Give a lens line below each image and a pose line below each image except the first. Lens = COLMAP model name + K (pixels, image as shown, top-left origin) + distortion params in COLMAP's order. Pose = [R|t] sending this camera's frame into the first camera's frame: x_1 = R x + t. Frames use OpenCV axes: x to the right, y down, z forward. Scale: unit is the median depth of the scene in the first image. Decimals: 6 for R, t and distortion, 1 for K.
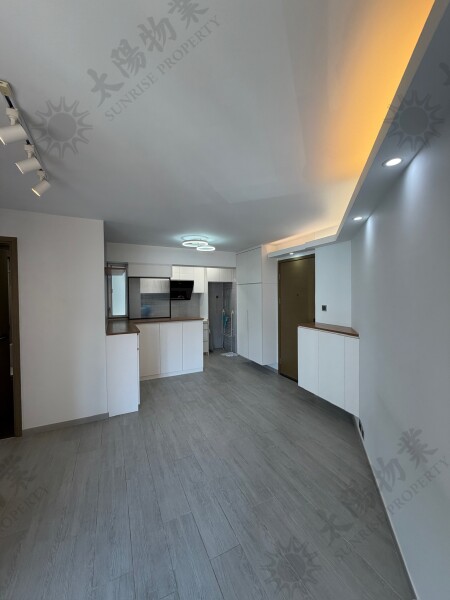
lens RADIAL K [[238.3, 0, 223.2], [0, 238.3, 297.1], [0, 0, 1]] dist [0.003071, -0.000701]
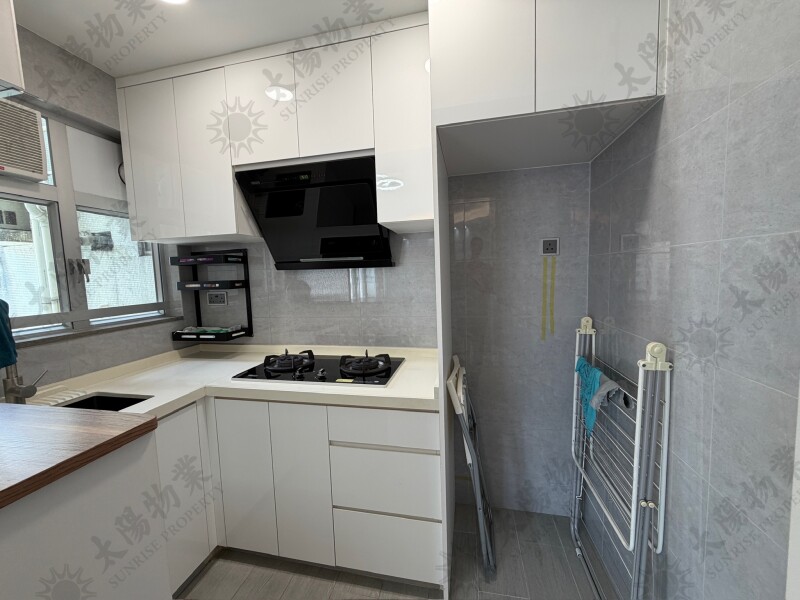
lens RADIAL K [[317.7, 0, 397.4], [0, 317.7, 299.7], [0, 0, 1]] dist [0.003071, -0.000701]
pose [[0.792048, 0.028315, -0.609802, 0.036578], [0.020929, 0.997077, 0.073481, 0.022599], [0.610100, -0.070963, 0.789140, 0.857633]]
